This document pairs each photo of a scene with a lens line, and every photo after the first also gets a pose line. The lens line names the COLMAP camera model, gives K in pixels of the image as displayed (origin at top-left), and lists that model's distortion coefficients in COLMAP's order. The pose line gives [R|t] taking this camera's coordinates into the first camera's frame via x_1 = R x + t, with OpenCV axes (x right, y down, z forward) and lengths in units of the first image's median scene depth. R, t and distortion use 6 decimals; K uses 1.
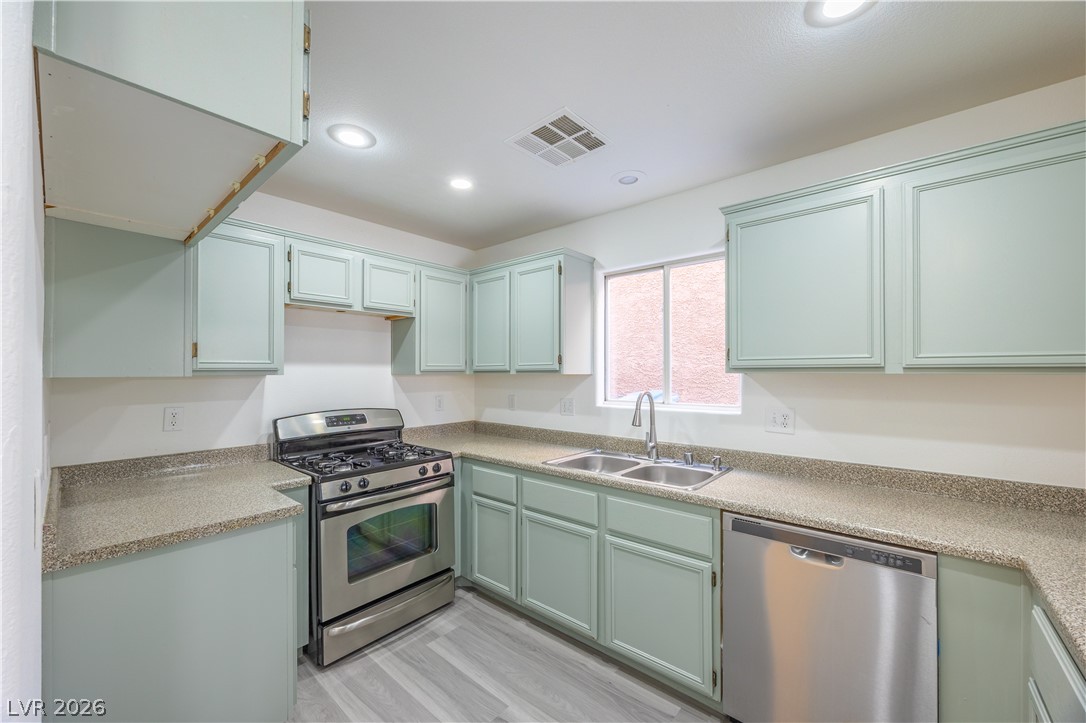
lens RADIAL K [[420.0, 0, 545.5], [0, 420.0, 376.1], [0, 0, 1]] dist [-0.001651, -0.000162]
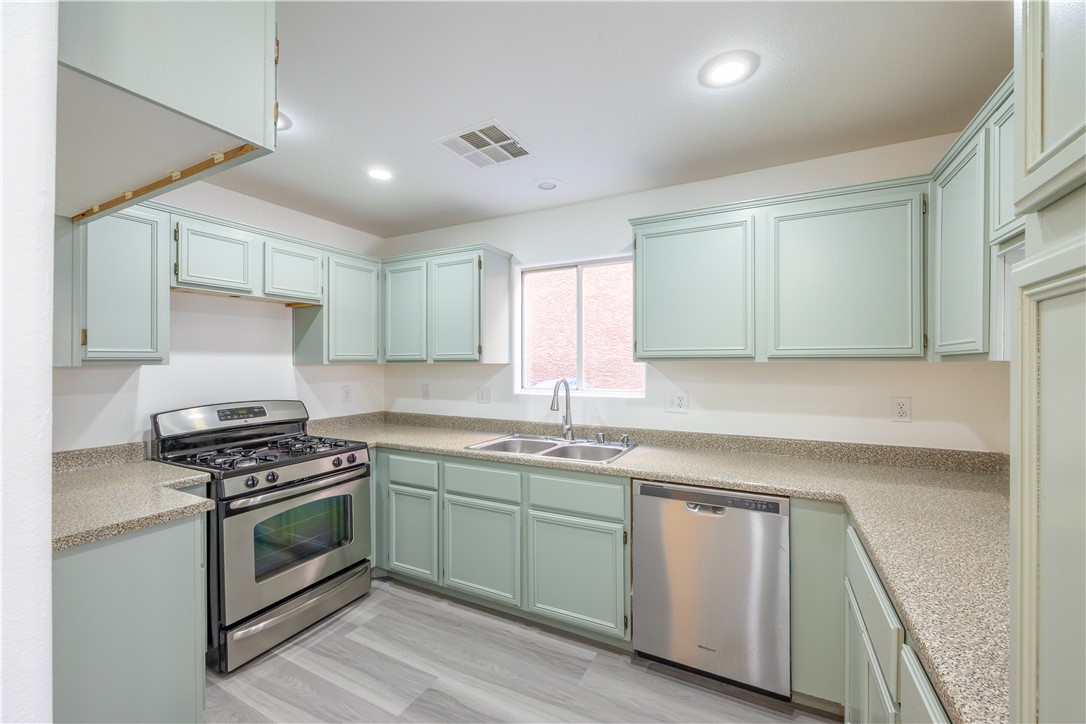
lens RADIAL K [[420.0, 0, 522.7], [0, 420.0, 368.7], [0, 0, 1]] dist [-0.001651, -0.000162]
pose [[0.985073, -0.003565, 0.172103, -0.039185], [0.002374, 0.999972, 0.007127, 0.001223], [-0.172123, -0.006612, 0.985053, -0.049983]]
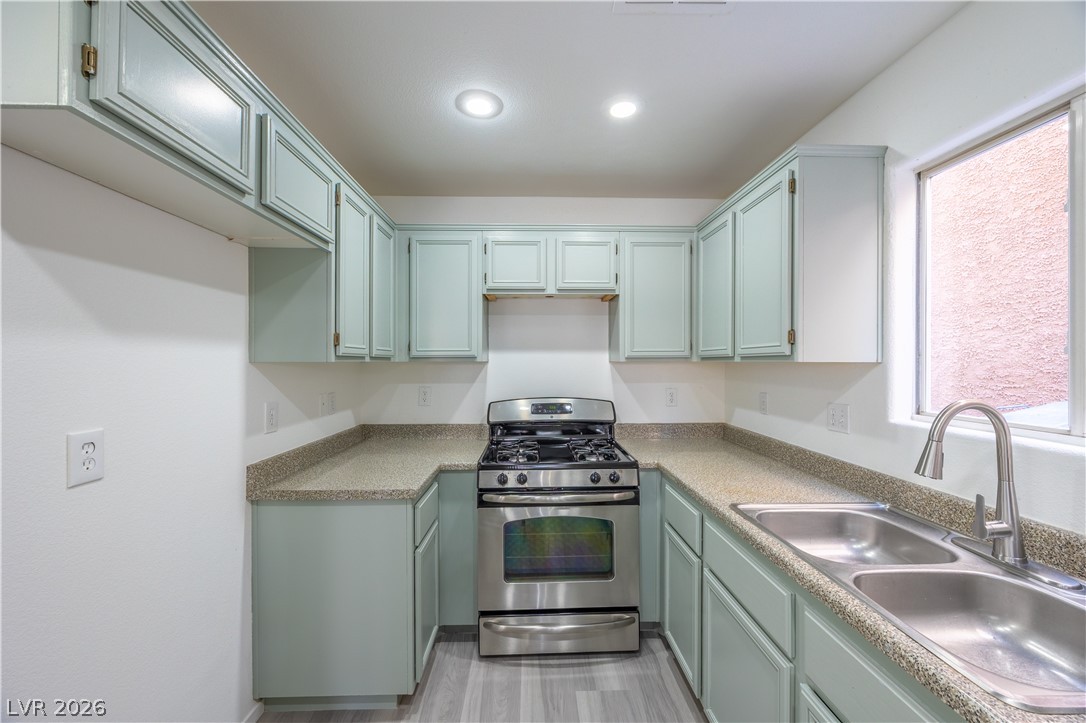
lens RADIAL K [[420.0, 0, 545.3], [0, 420.0, 365.3], [0, 0, 1]] dist [-0.001651, -0.000162]
pose [[0.683368, 0.010225, -0.730003, 0.320240], [-0.008828, 0.999945, 0.005742, -0.000755], [0.730021, 0.002521, 0.683420, 0.473218]]
